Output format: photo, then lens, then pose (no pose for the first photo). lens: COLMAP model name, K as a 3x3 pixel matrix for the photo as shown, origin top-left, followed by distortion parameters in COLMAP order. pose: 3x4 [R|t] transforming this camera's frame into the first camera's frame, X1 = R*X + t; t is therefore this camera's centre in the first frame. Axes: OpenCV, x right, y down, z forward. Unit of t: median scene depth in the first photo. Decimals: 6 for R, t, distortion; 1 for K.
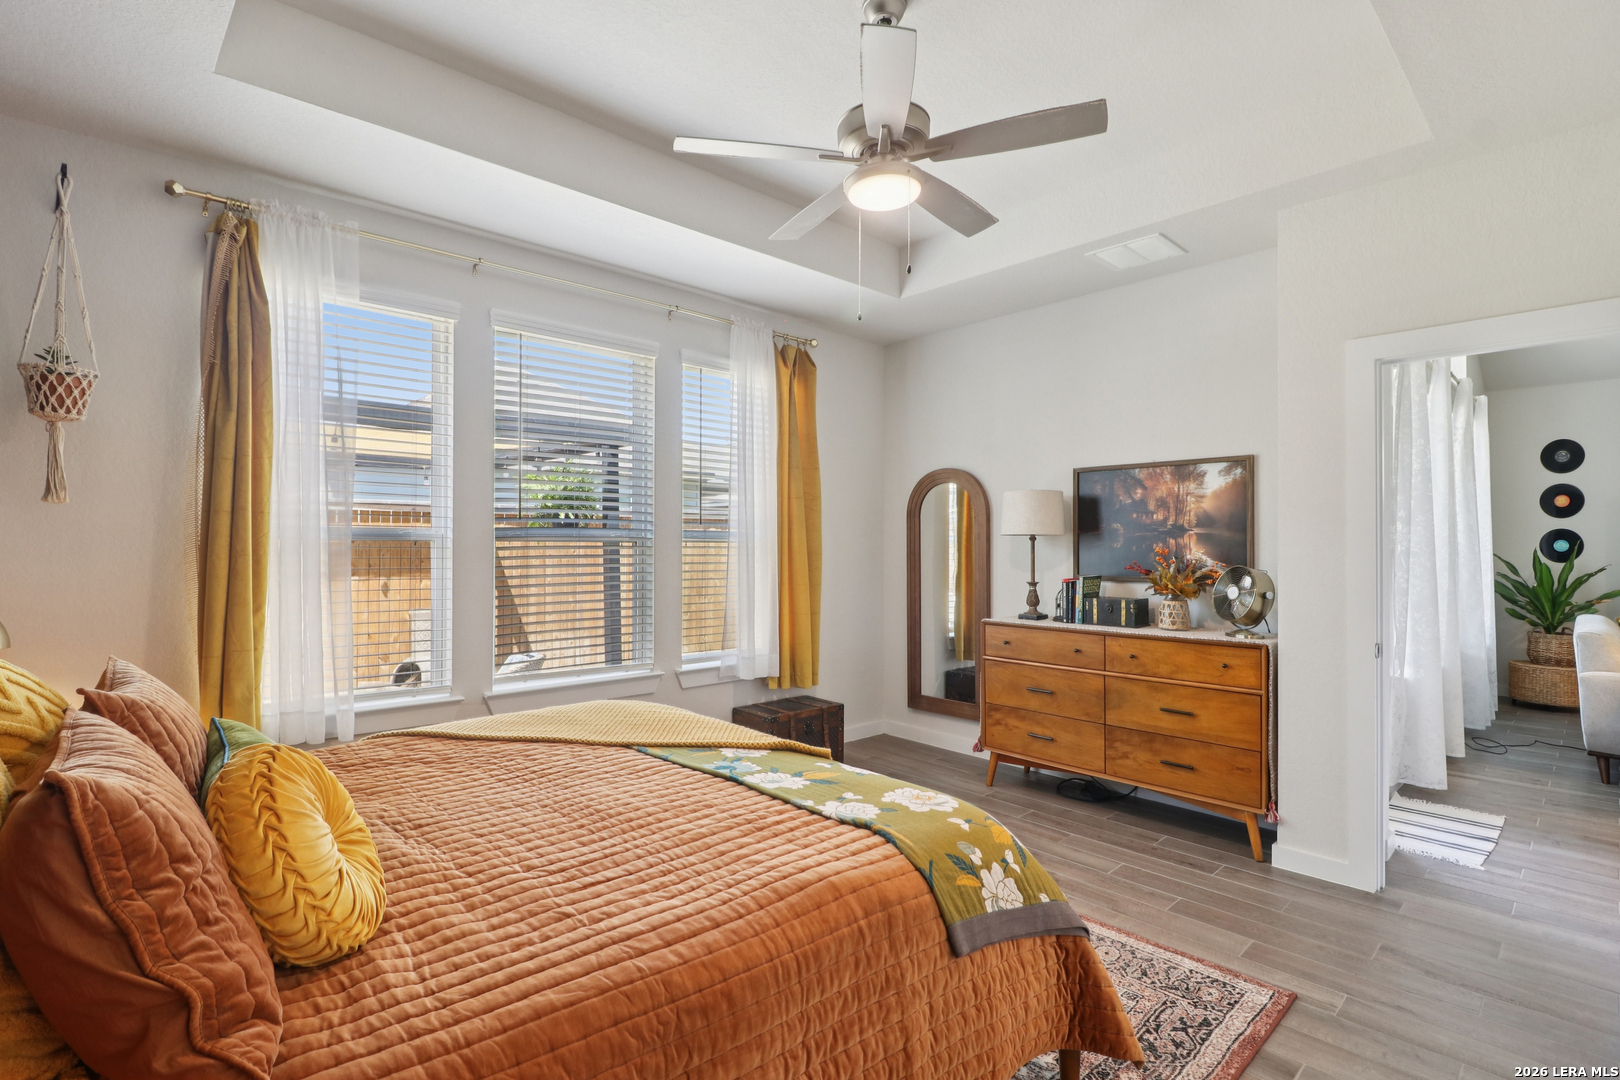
lens RADIAL K [[777.5, 0, 810.0], [0, 777.5, 540.0], [0, 0, 1]] dist [-0.000409, -0.000058]
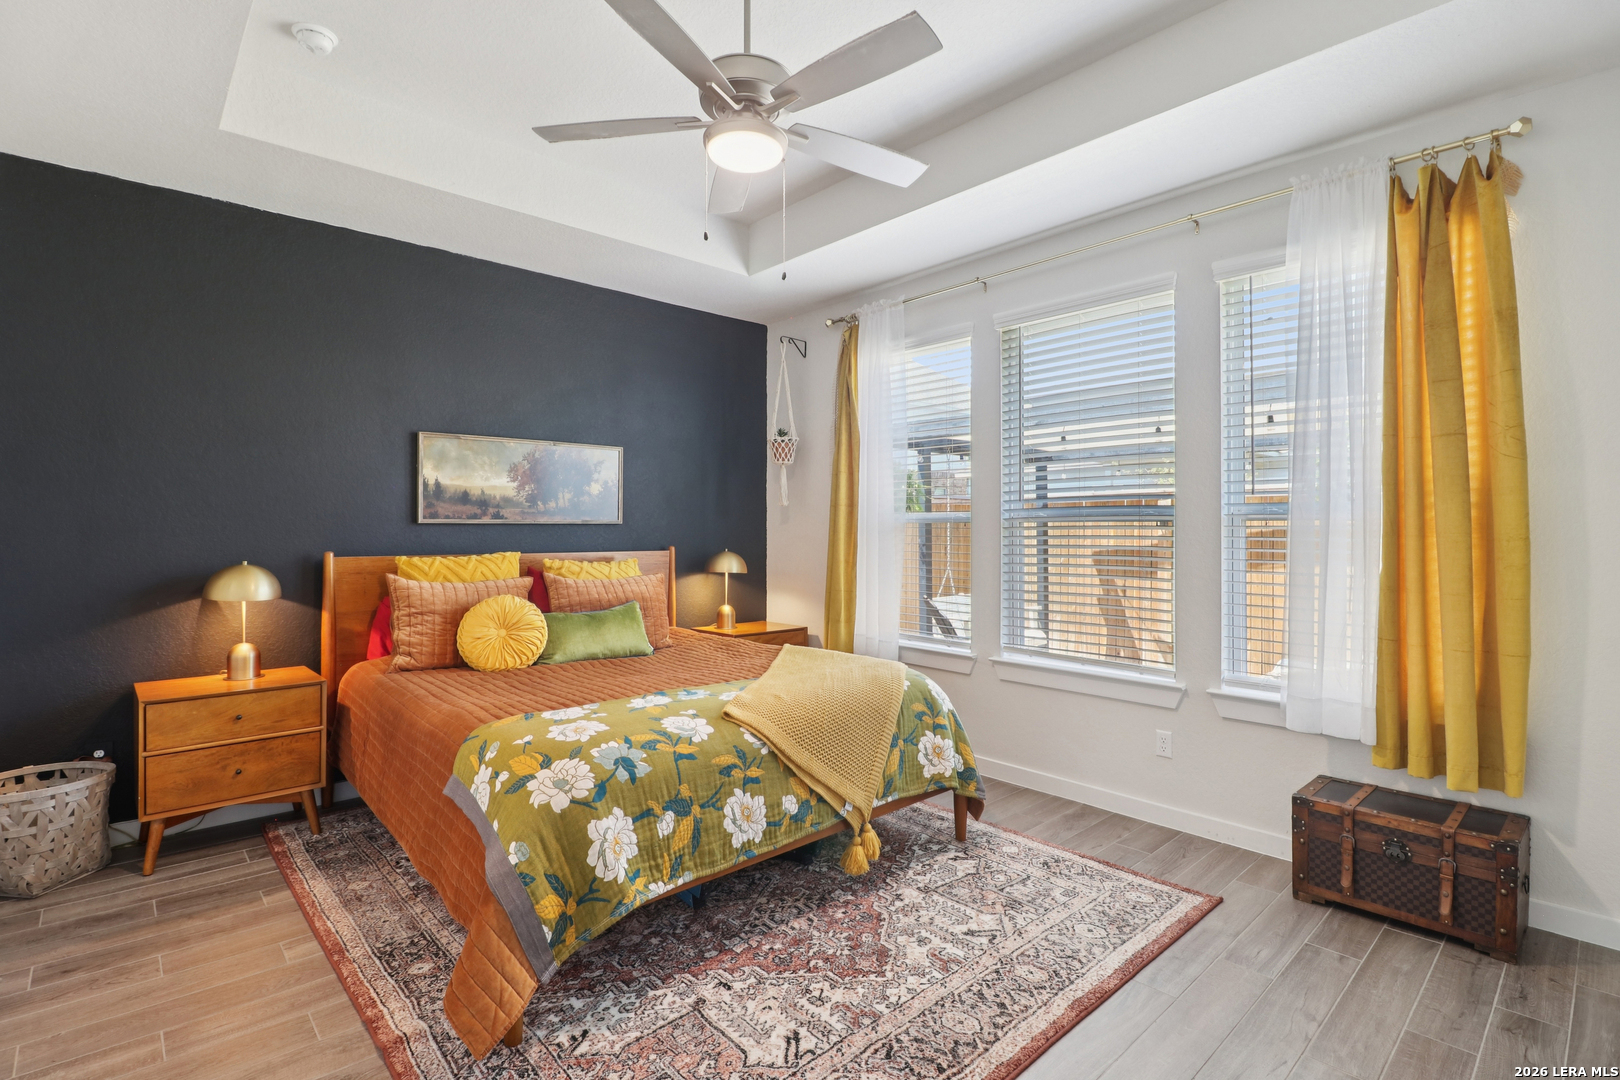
lens RADIAL K [[769.6, 0, 777.5], [0, 769.6, 520.7], [0, 0, 1]] dist [0.000545, 0.000004]
pose [[-0.038571, -0.015568, -0.999135, 0.639711], [0.001549, 0.999876, -0.015640, 0.015551], [0.999255, -0.002151, -0.038542, 0.658283]]
